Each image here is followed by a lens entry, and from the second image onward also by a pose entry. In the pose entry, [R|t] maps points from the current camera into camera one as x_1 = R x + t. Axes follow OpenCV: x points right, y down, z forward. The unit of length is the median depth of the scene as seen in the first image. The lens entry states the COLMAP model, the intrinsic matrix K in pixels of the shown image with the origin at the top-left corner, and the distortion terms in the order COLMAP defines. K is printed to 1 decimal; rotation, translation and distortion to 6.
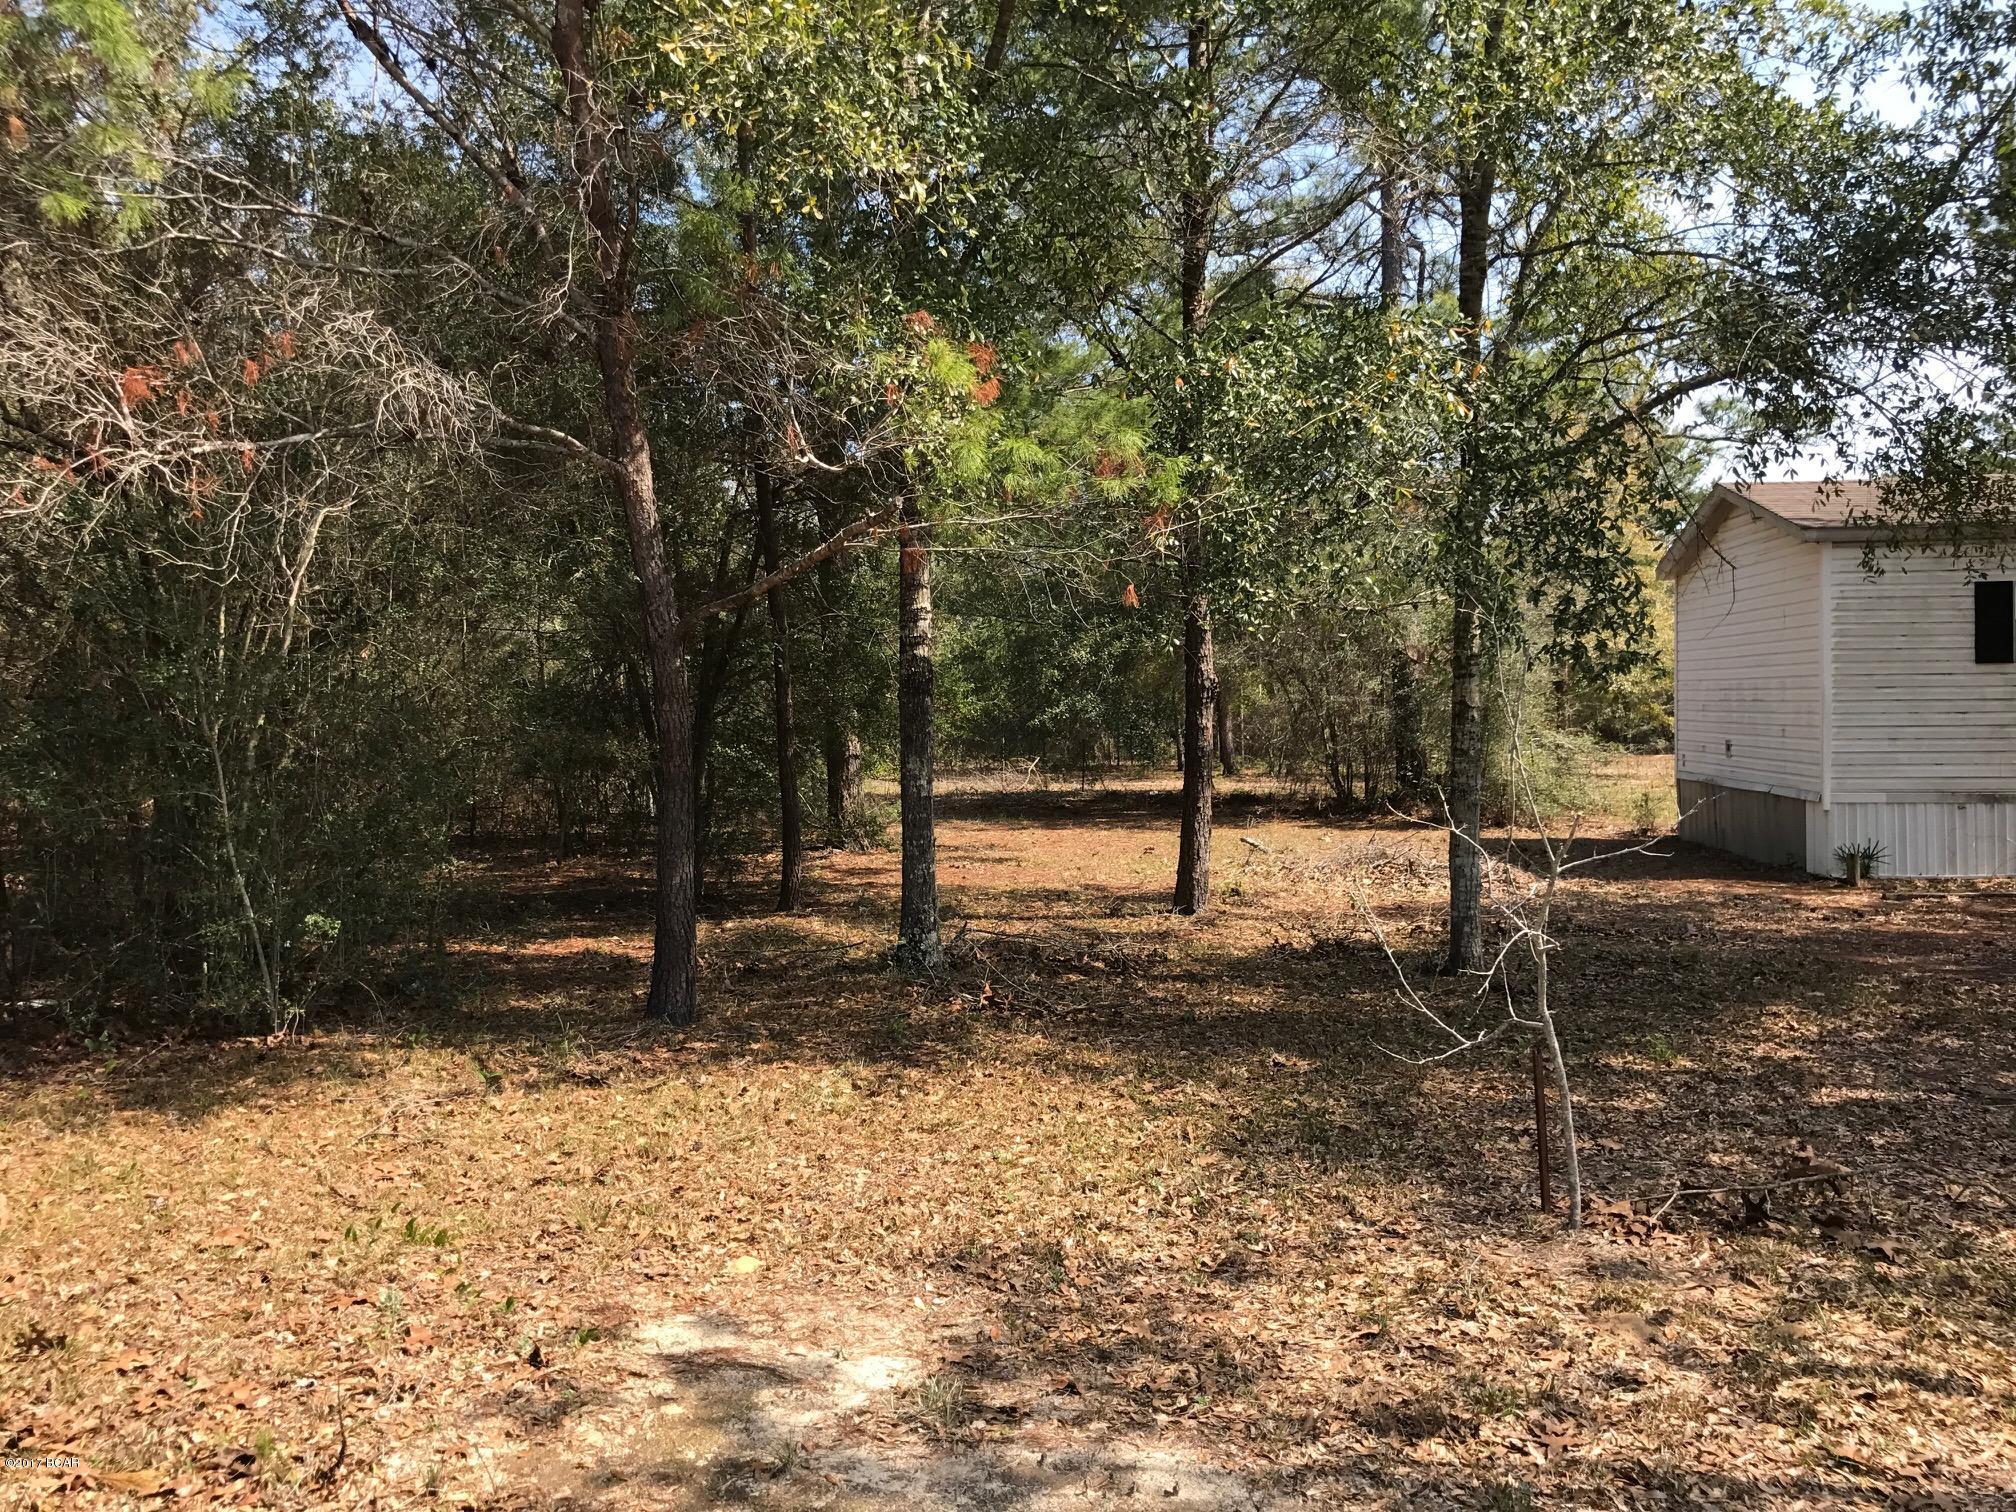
lens RADIAL K [[1617.8, 0, 1008.1], [0, 1617.8, 715.7], [0, 0, 1]] dist [-0.003184, 0.003616]
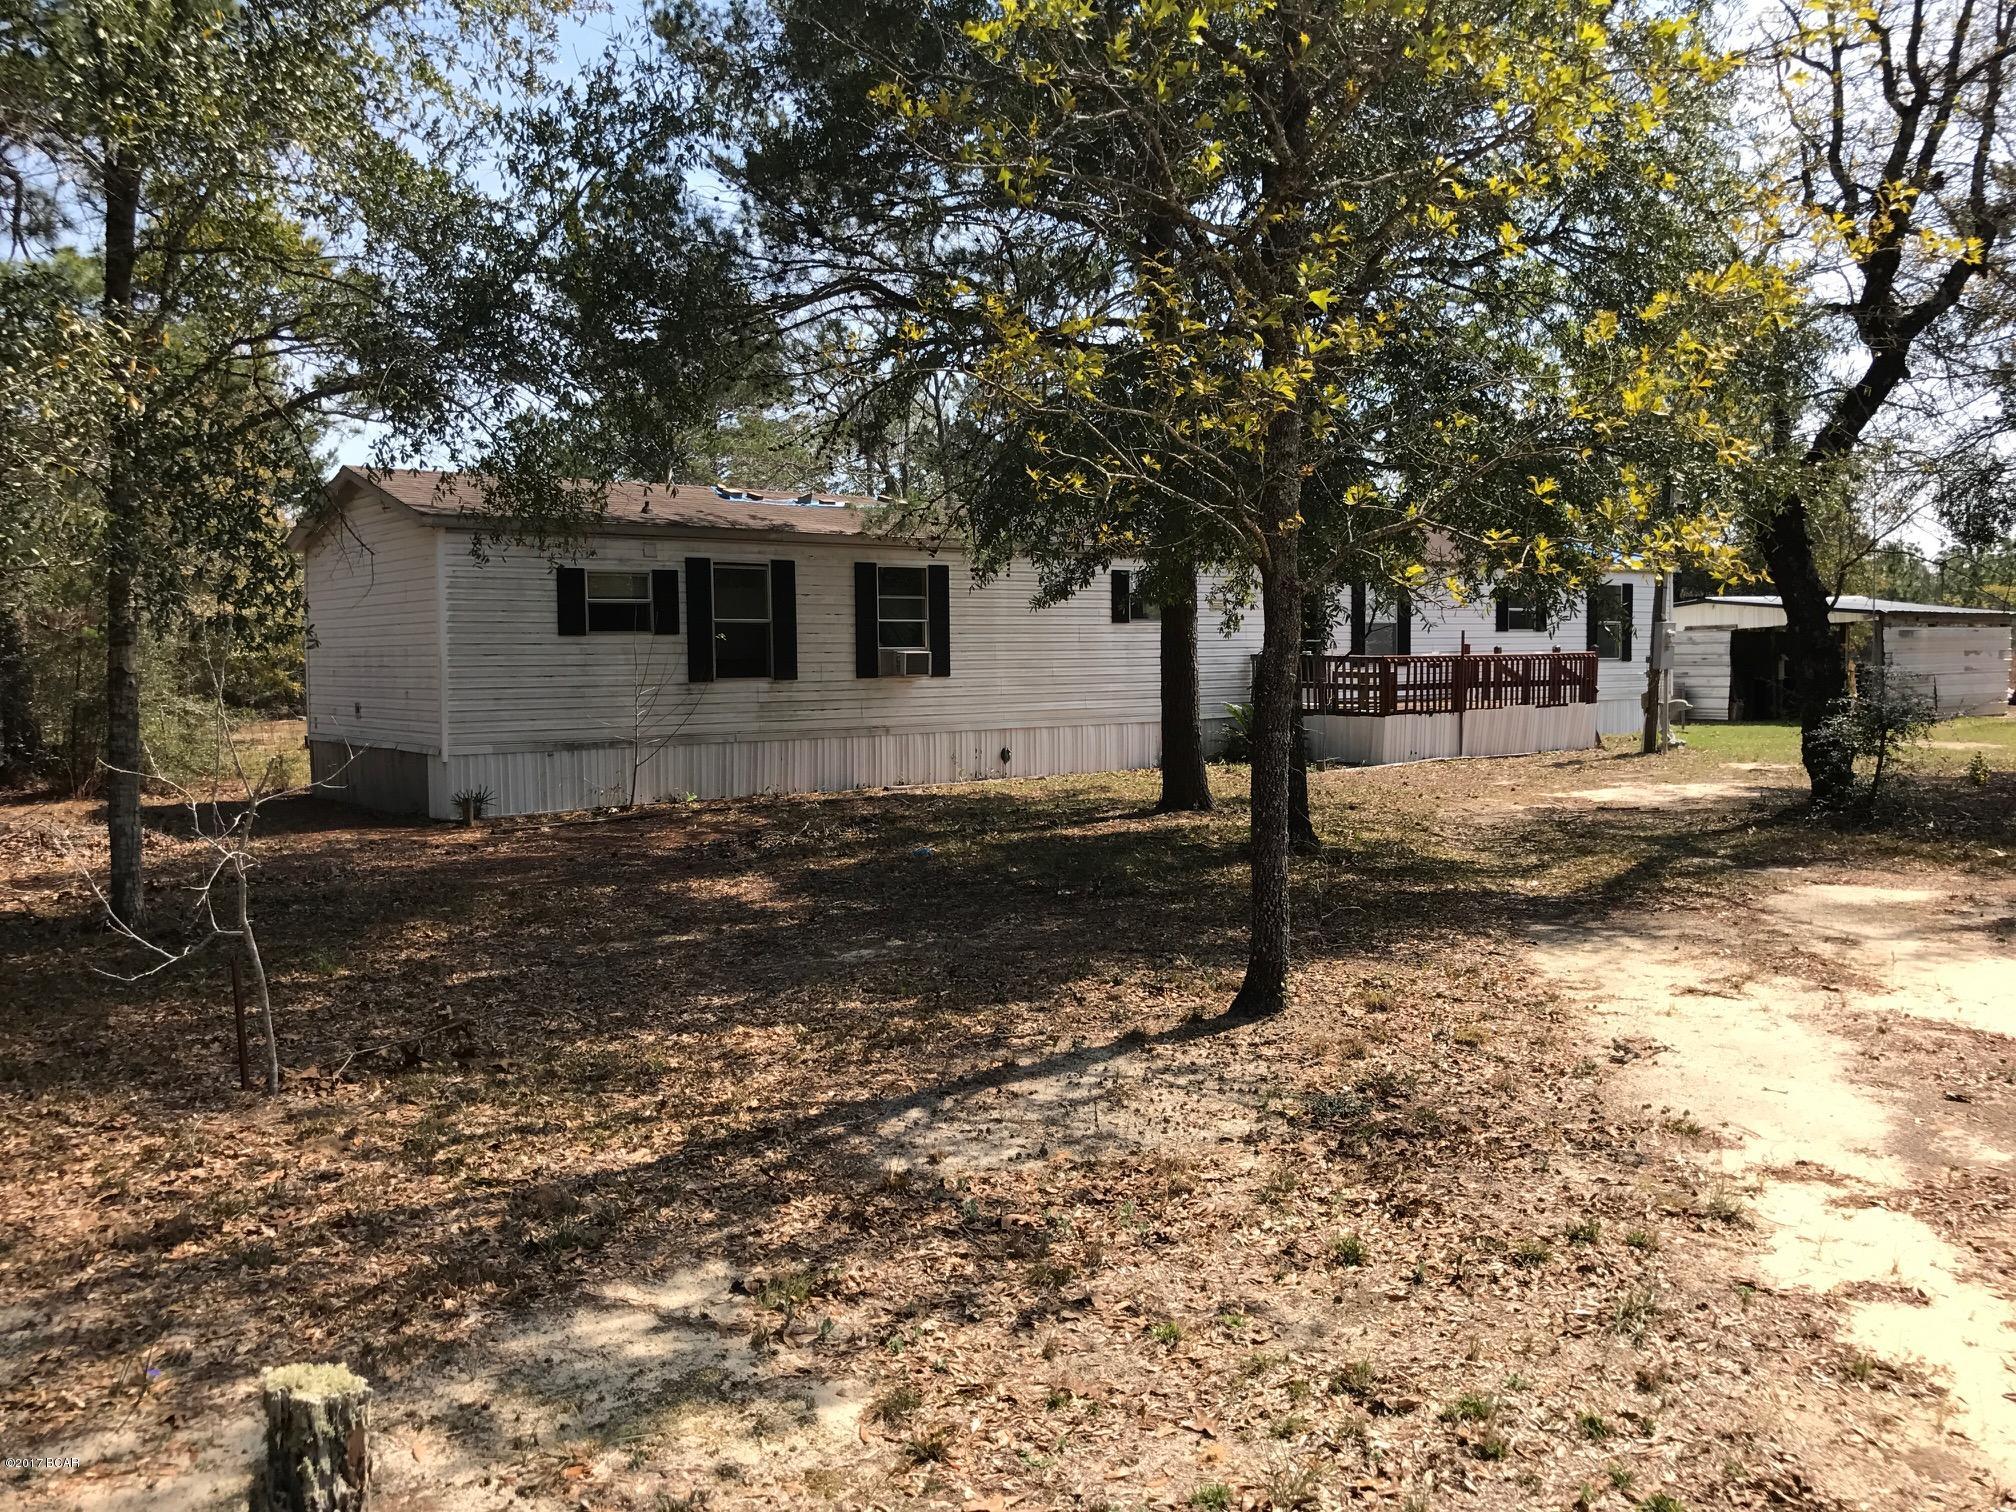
lens RADIAL K [[1648.2, 0, 1008.8], [0, 1648.2, 732.7], [0, 0, 1]] dist [-0.044780, 0.114614]
pose [[0.693381, -0.030519, 0.719924, -0.117125], [0.008009, 0.999367, 0.034651, 0.000824], [-0.720527, -0.018260, 0.693187, -0.205409]]
